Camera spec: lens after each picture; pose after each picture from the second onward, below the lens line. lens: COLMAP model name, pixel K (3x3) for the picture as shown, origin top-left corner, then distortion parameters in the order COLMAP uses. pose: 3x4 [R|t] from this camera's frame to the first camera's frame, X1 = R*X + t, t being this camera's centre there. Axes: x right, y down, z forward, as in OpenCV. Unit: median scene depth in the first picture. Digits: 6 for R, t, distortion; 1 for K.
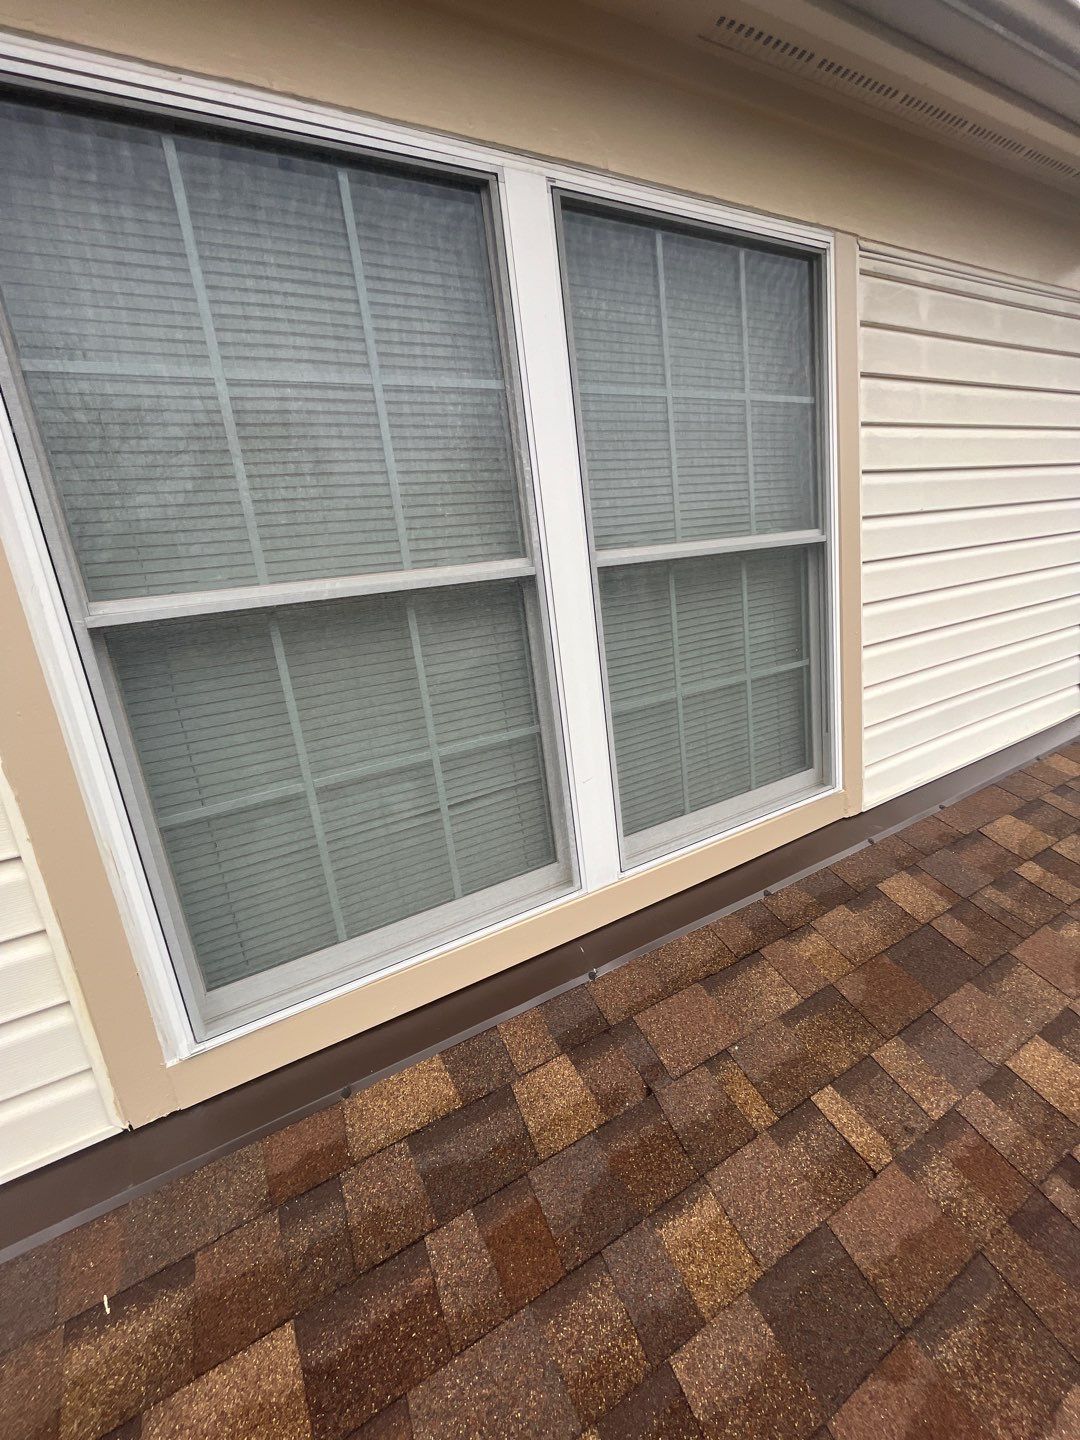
lens RADIAL K [[546.9, 0, 510.2], [0, 546.9, 720.7], [0, 0, 1]] dist [0.007528, -0.000221]
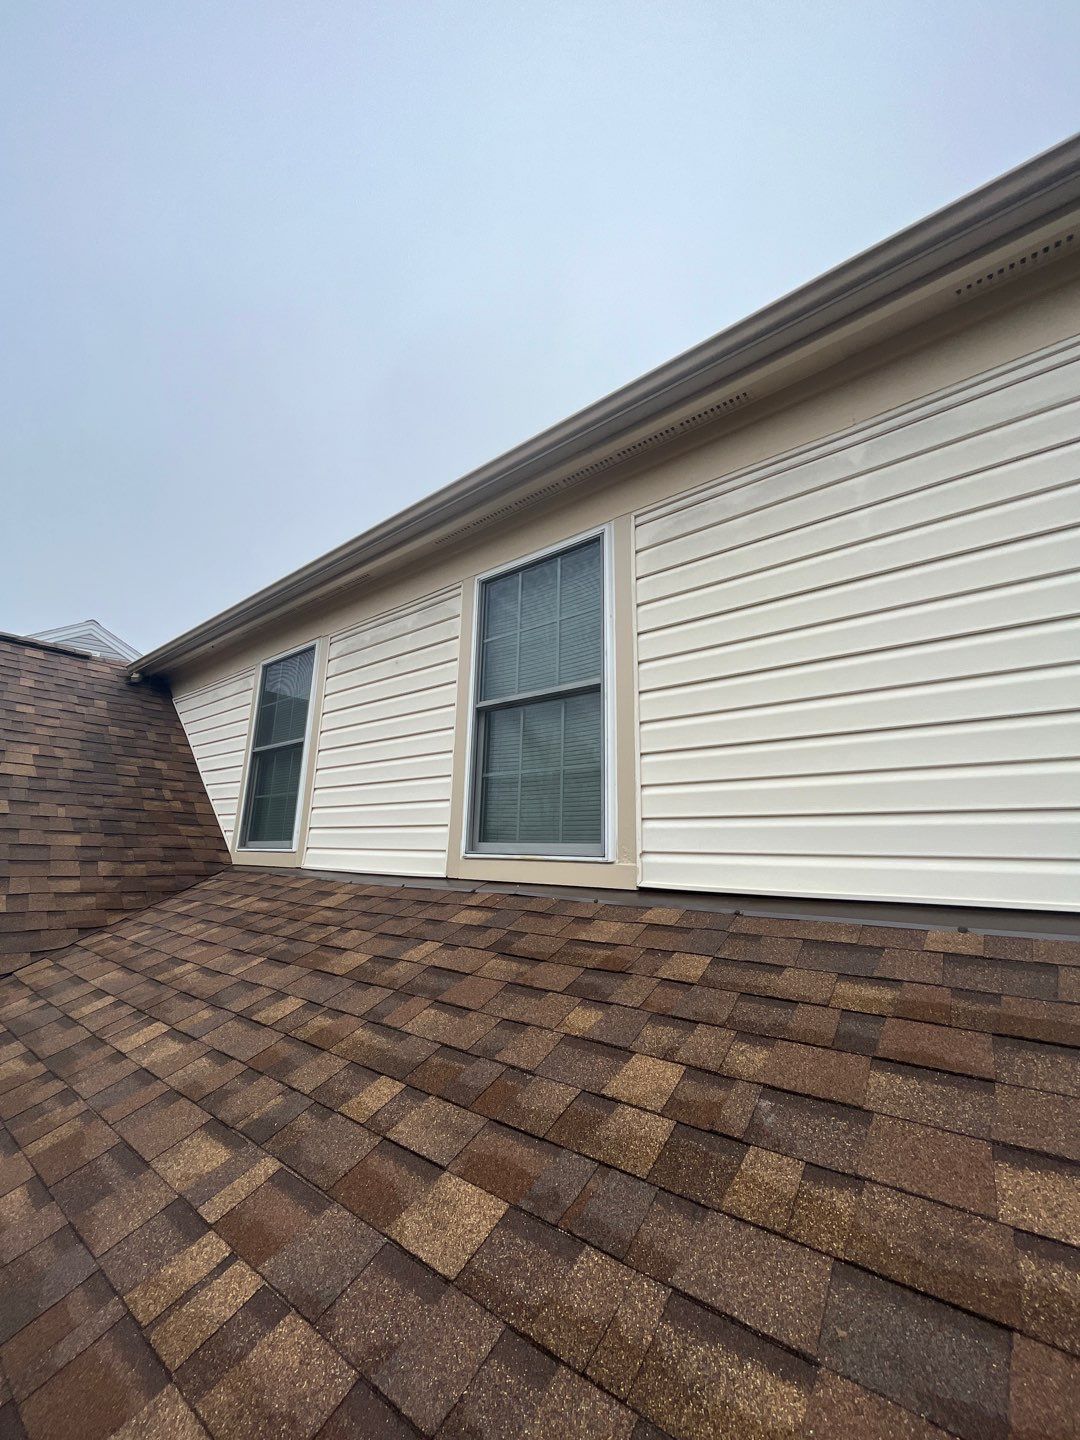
lens RADIAL K [[586.3, 0, 528.7], [0, 586.3, 717.8], [0, 0, 1]] dist [-0.000418, -0.000151]
pose [[0.390260, -0.075491, -0.917605, 2.044973], [-0.265926, 0.944915, -0.190837, 0.135983], [0.881465, 0.318491, 0.348687, 0.291168]]
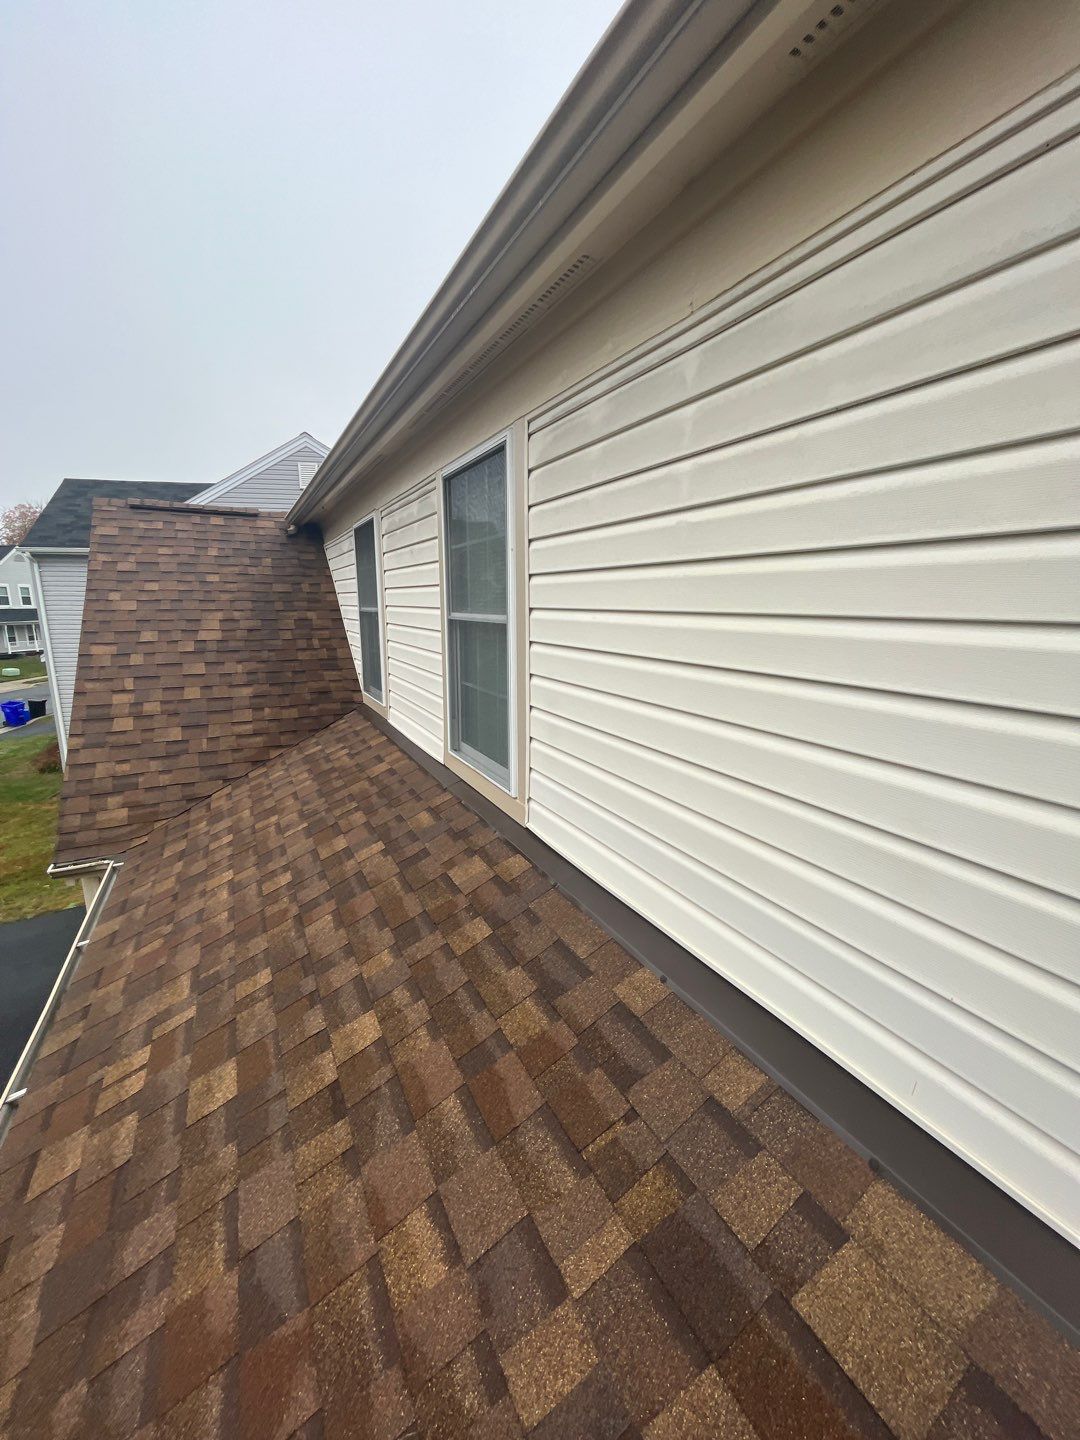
lens RADIAL K [[586.3, 0, 528.7], [0, 586.3, 717.8], [0, 0, 1]] dist [-0.000418, -0.000151]
pose [[0.002574, 0.315781, -0.948829, 2.217480], [-0.211754, 0.927487, 0.308104, -0.609575], [0.977320, 0.200125, 0.069255, 1.029629]]
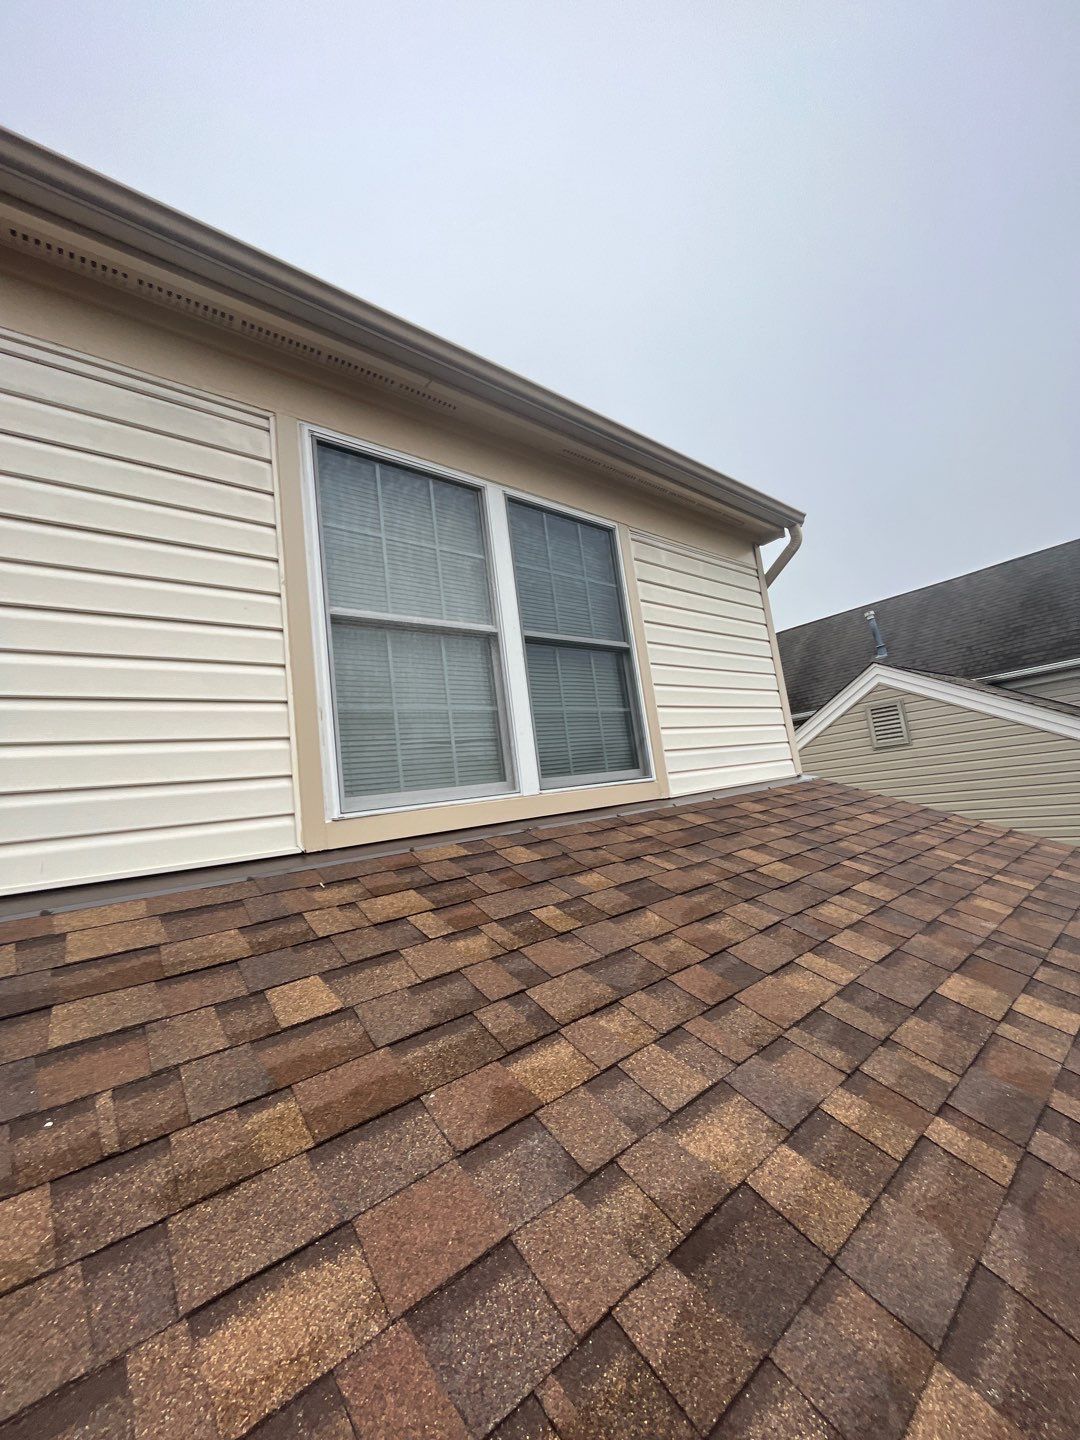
lens RADIAL K [[586.3, 0, 528.7], [0, 586.3, 717.8], [0, 0, 1]] dist [-0.000418, -0.000151]
pose [[0.971444, 0.049761, 0.231992, -0.271909], [0.036763, 0.934386, -0.354359, 0.668212], [-0.234404, 0.352769, 0.905875, -0.775304]]
